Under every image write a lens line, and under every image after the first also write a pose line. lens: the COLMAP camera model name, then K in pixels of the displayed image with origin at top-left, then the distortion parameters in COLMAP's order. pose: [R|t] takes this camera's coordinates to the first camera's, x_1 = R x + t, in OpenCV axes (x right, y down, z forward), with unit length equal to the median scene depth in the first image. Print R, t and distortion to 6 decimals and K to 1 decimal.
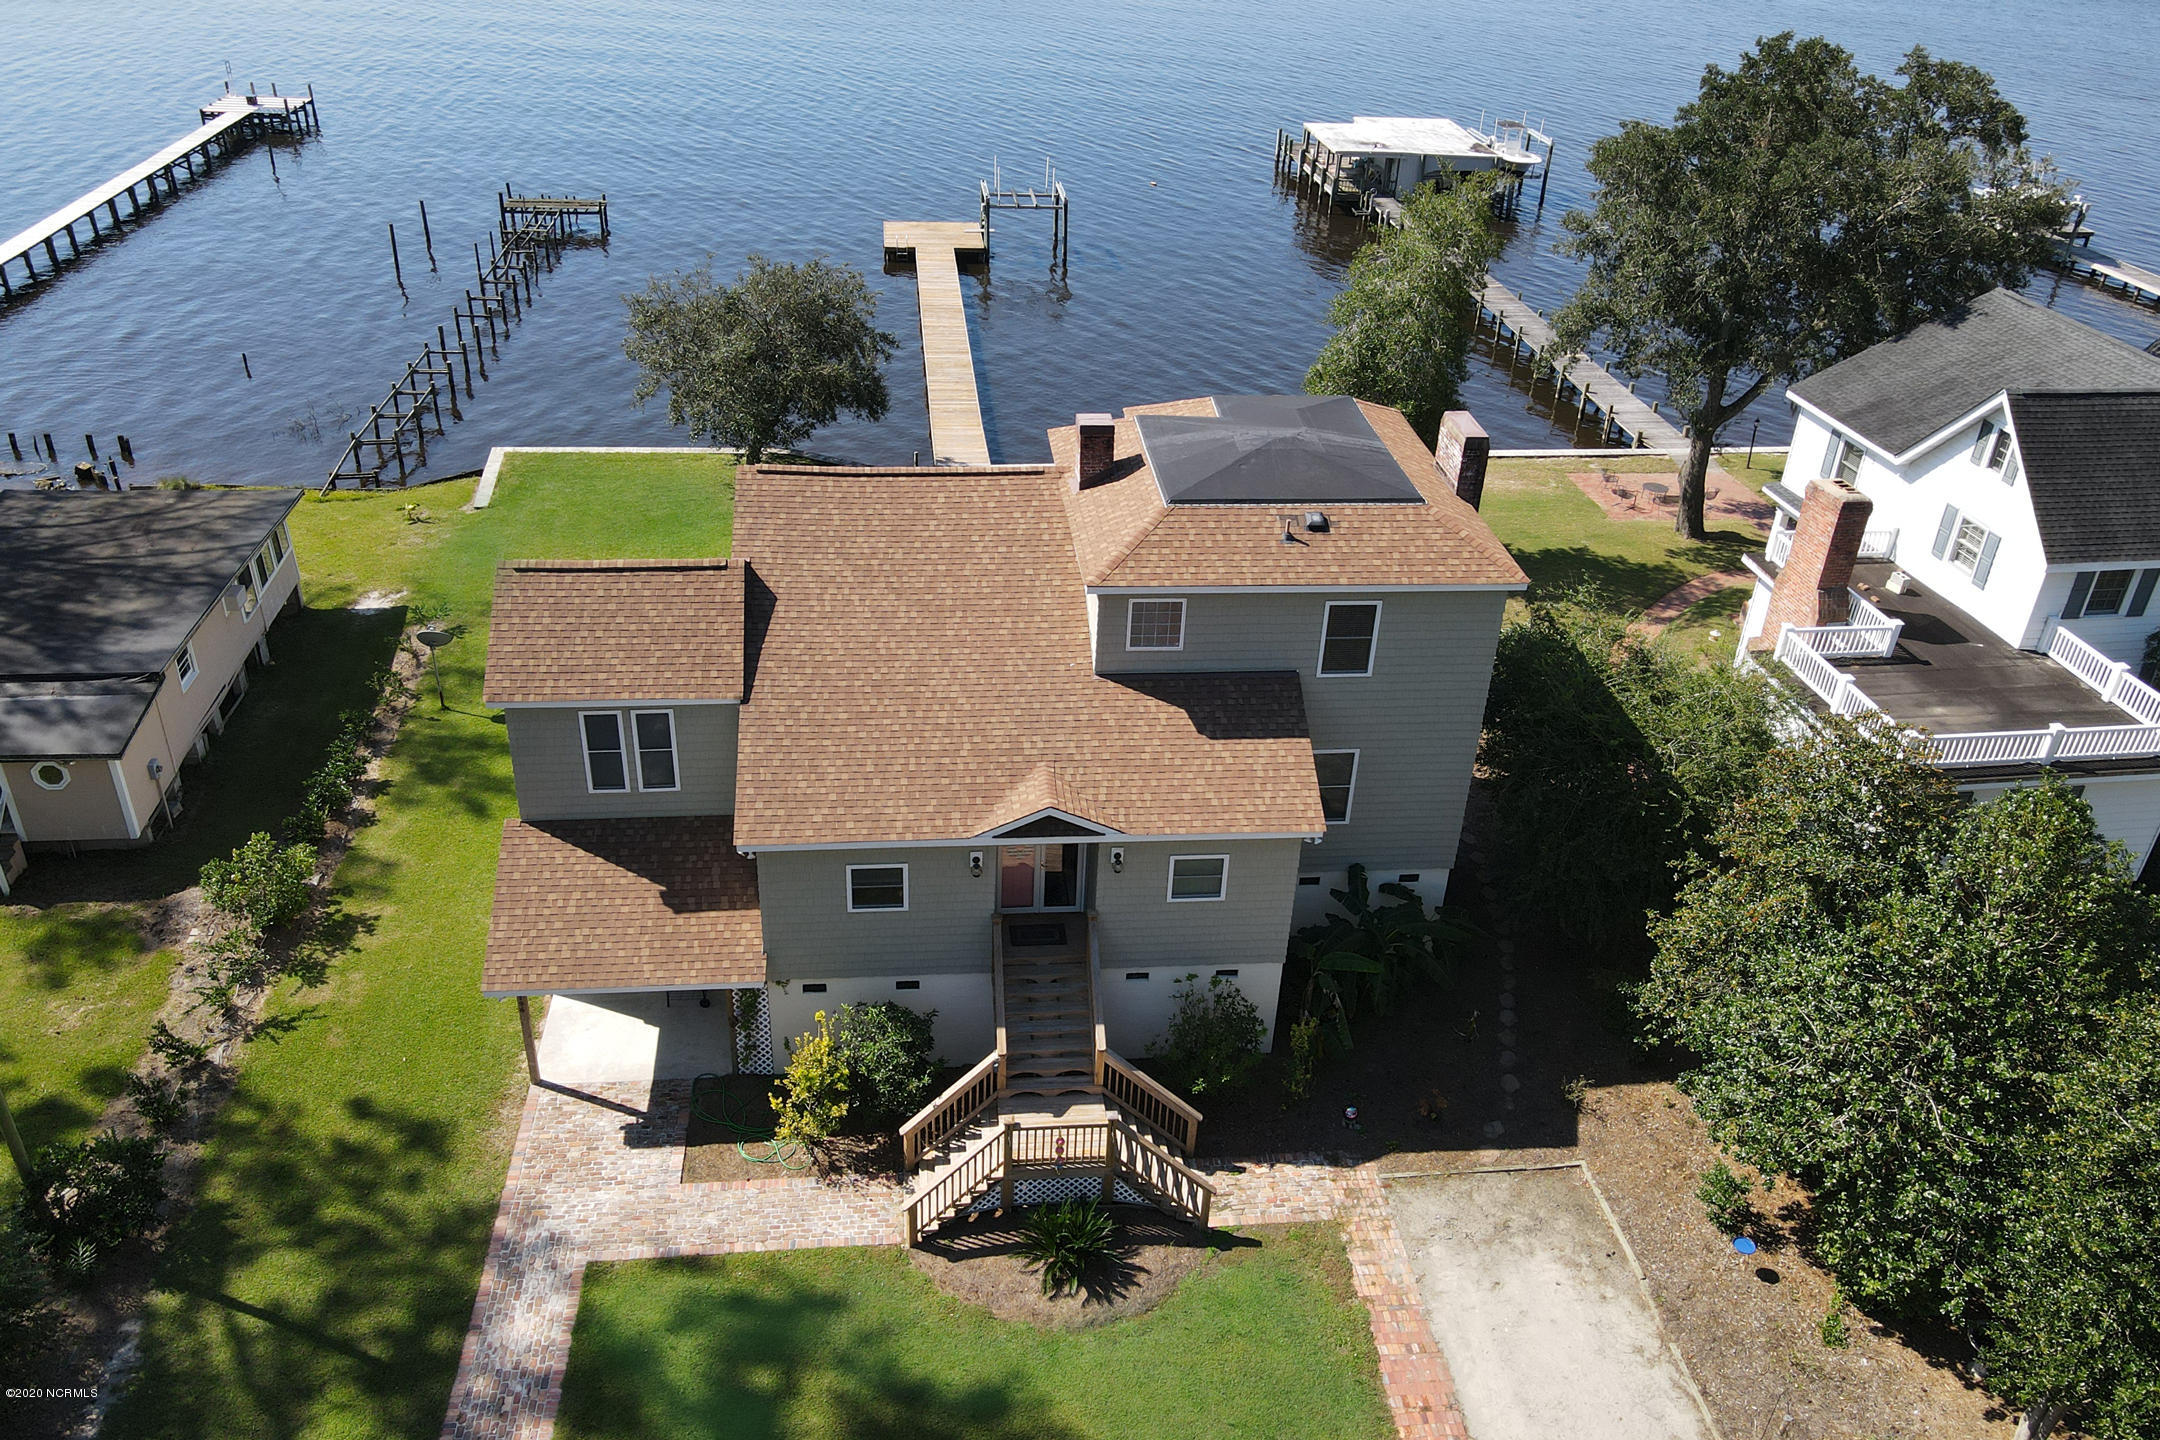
lens RADIAL K [[1706.1, 0, 1108.3], [0, 1706.1, 716.2], [0, 0, 1]] dist [0.005374, 0.022707]
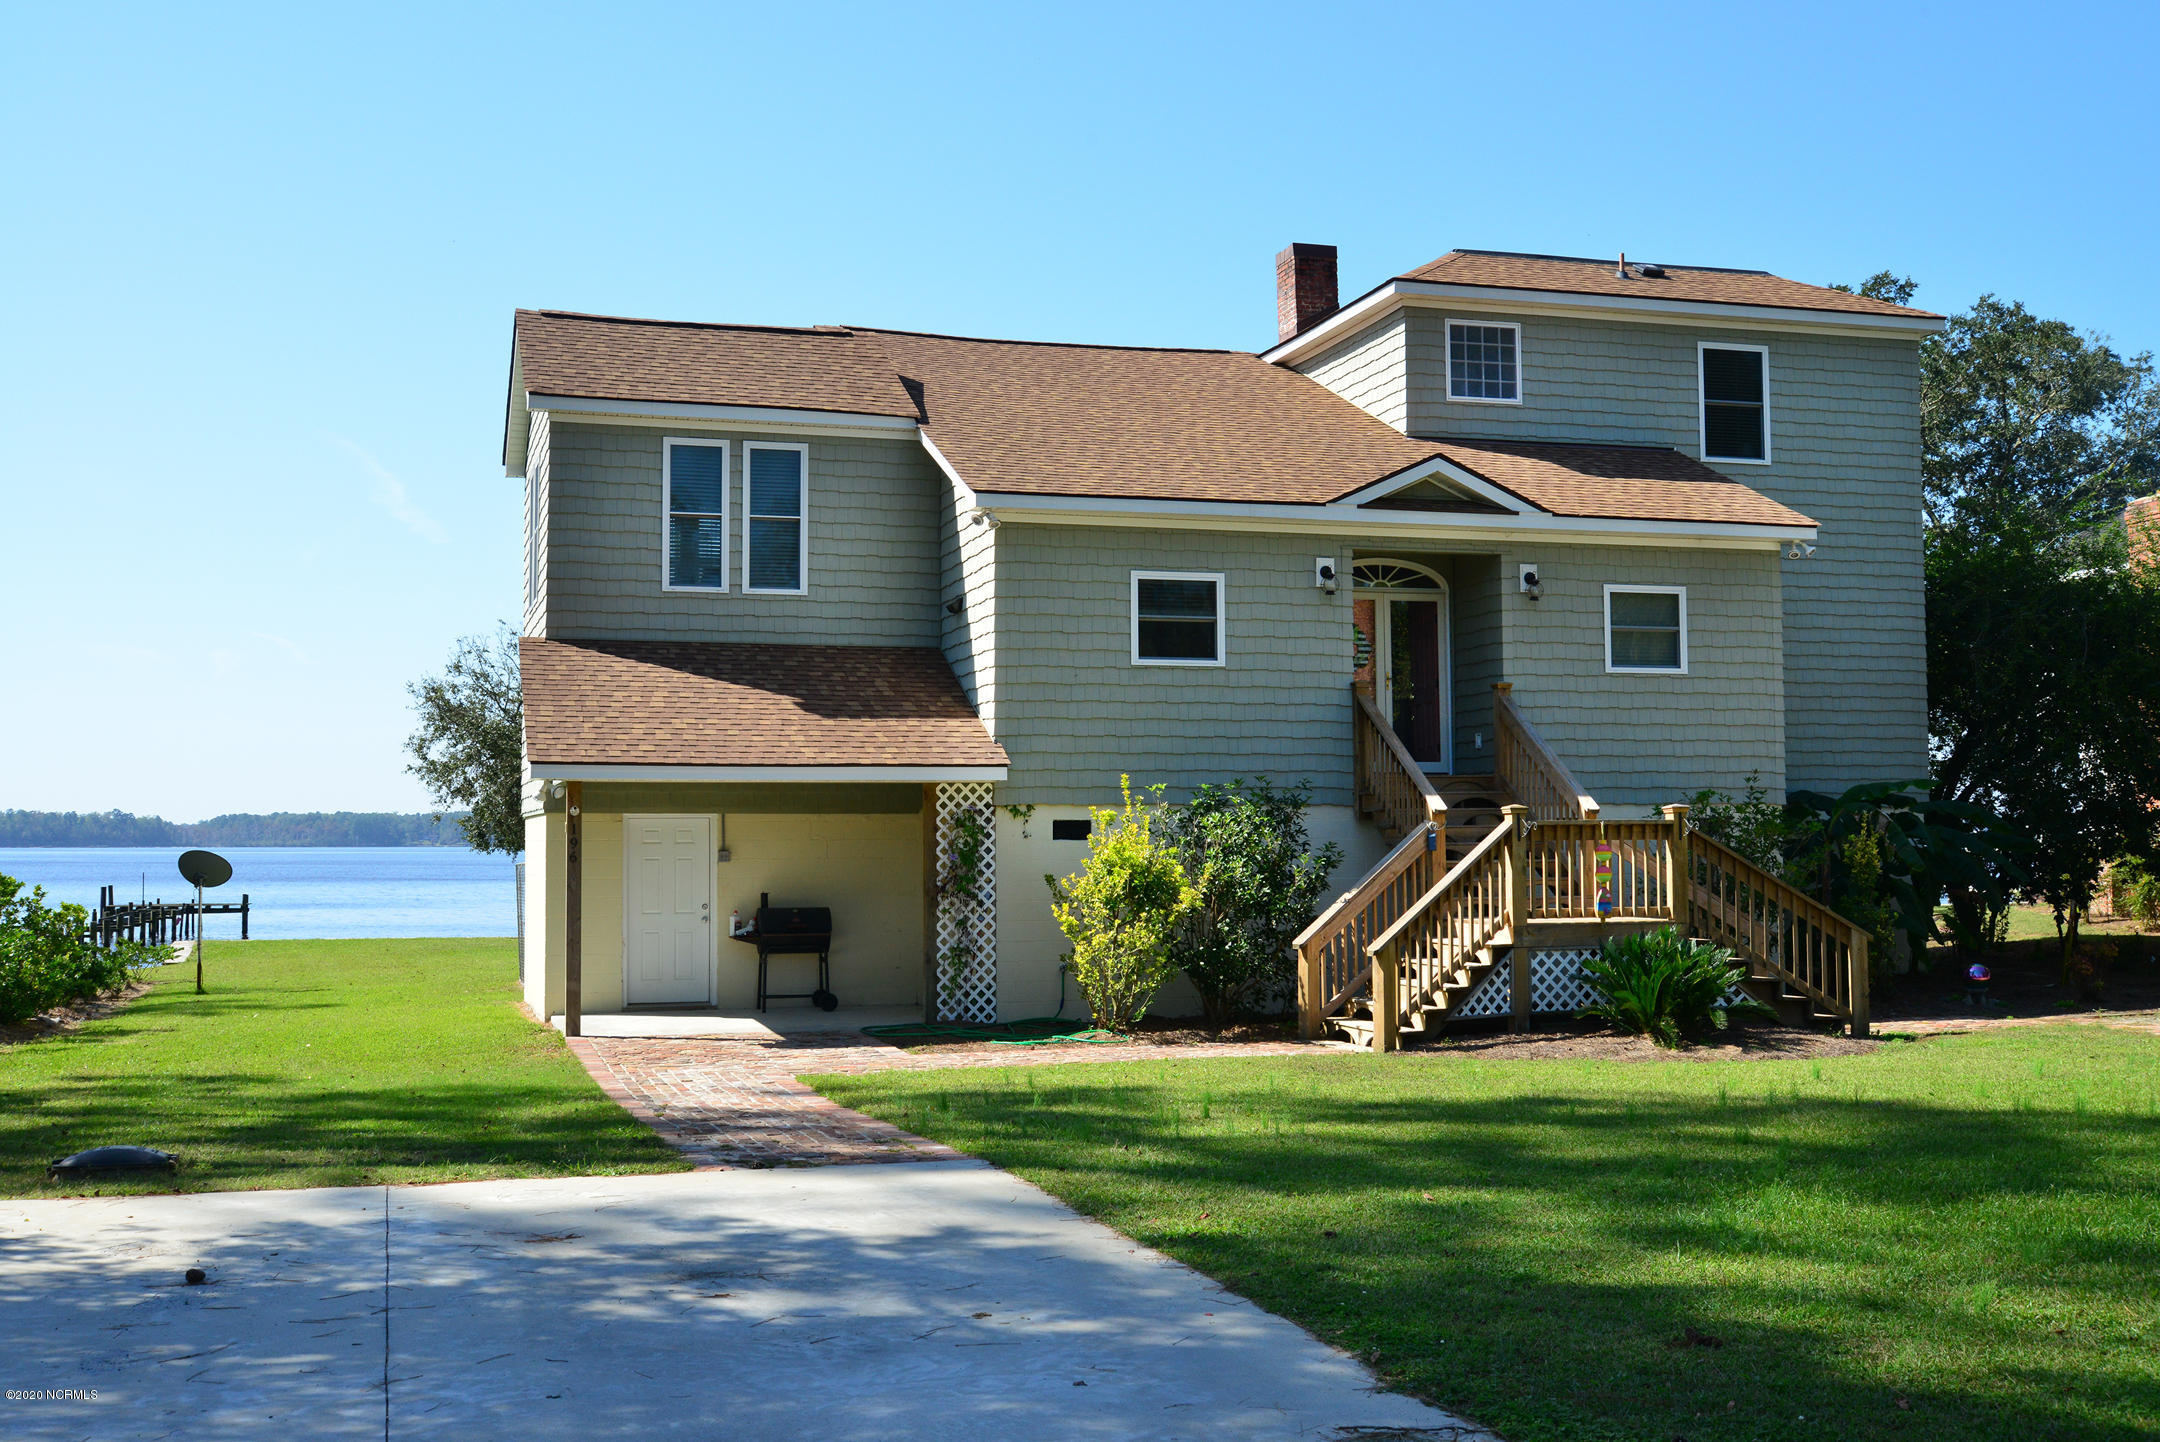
lens RADIAL K [[2265.5, 0, 1087.6], [0, 2265.5, 693.3], [0, 0, 1]] dist [-0.014503, 0.000000]
pose [[0.983646, -0.042175, 0.175107, -0.305481], [0.132655, 0.827262, -0.545931, 0.554161], [-0.121834, 0.560231, 0.819327, 0.342317]]
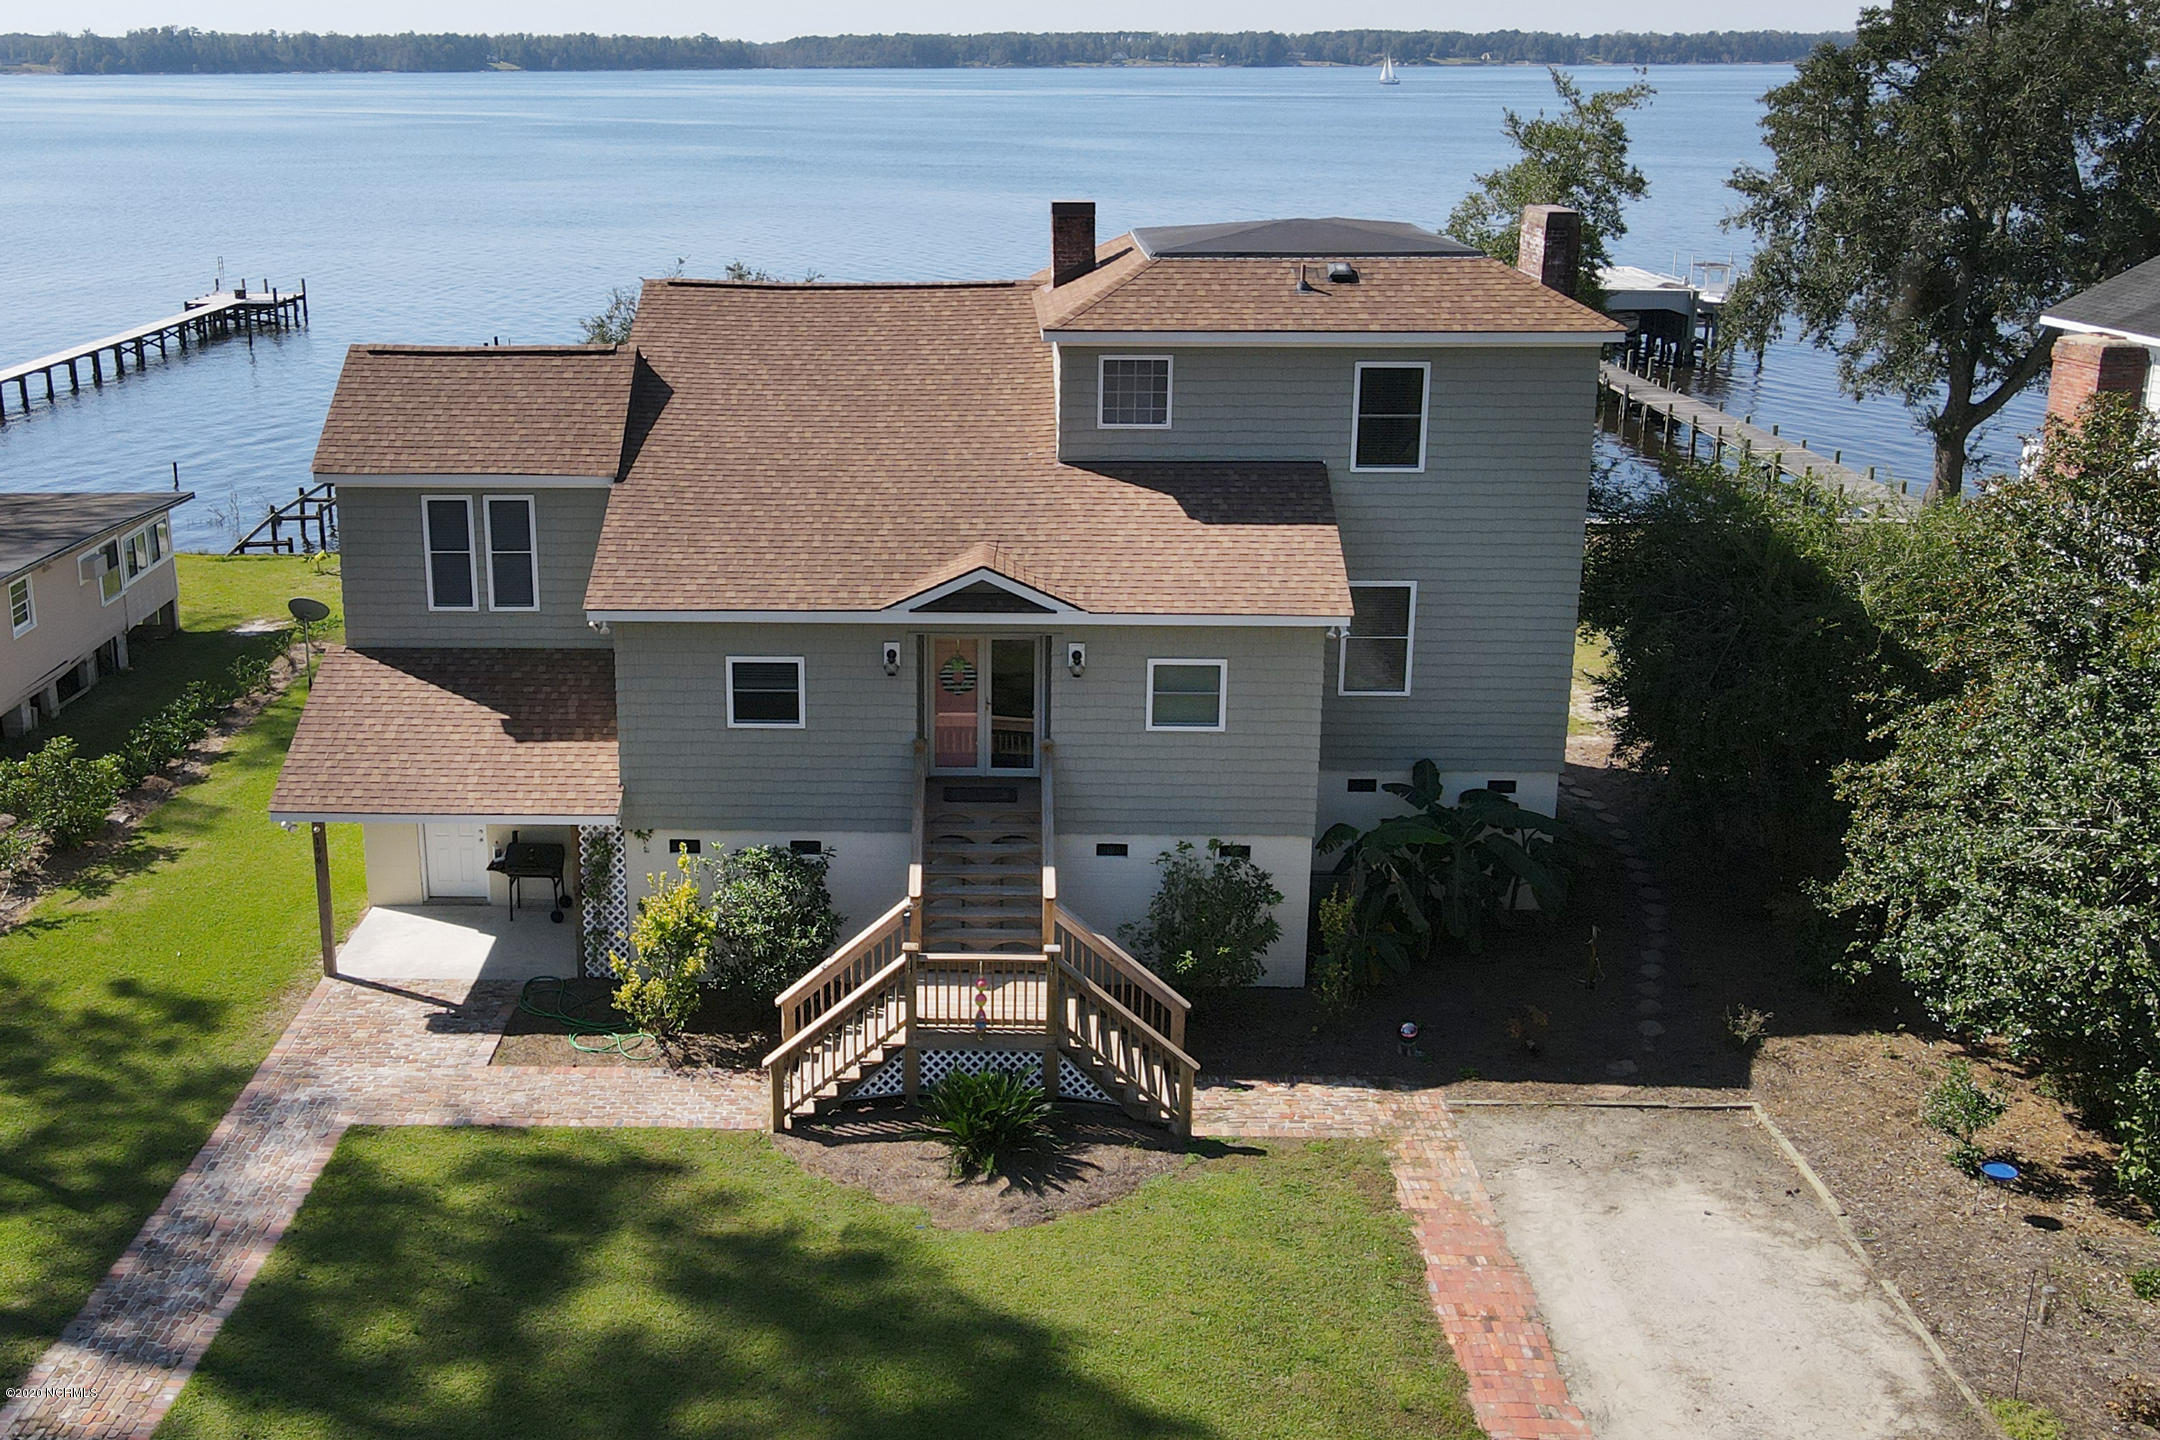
lens RADIAL K [[2172.9, 0, 903.8], [0, 2172.9, 612.0], [0, 0, 1]] dist [0.015698, 0.000000]
pose [[0.986766, -0.011558, -0.161737, 0.085367], [-0.033037, 0.962202, -0.270325, 0.323874], [0.158748, 0.272091, 0.949087, 0.061824]]
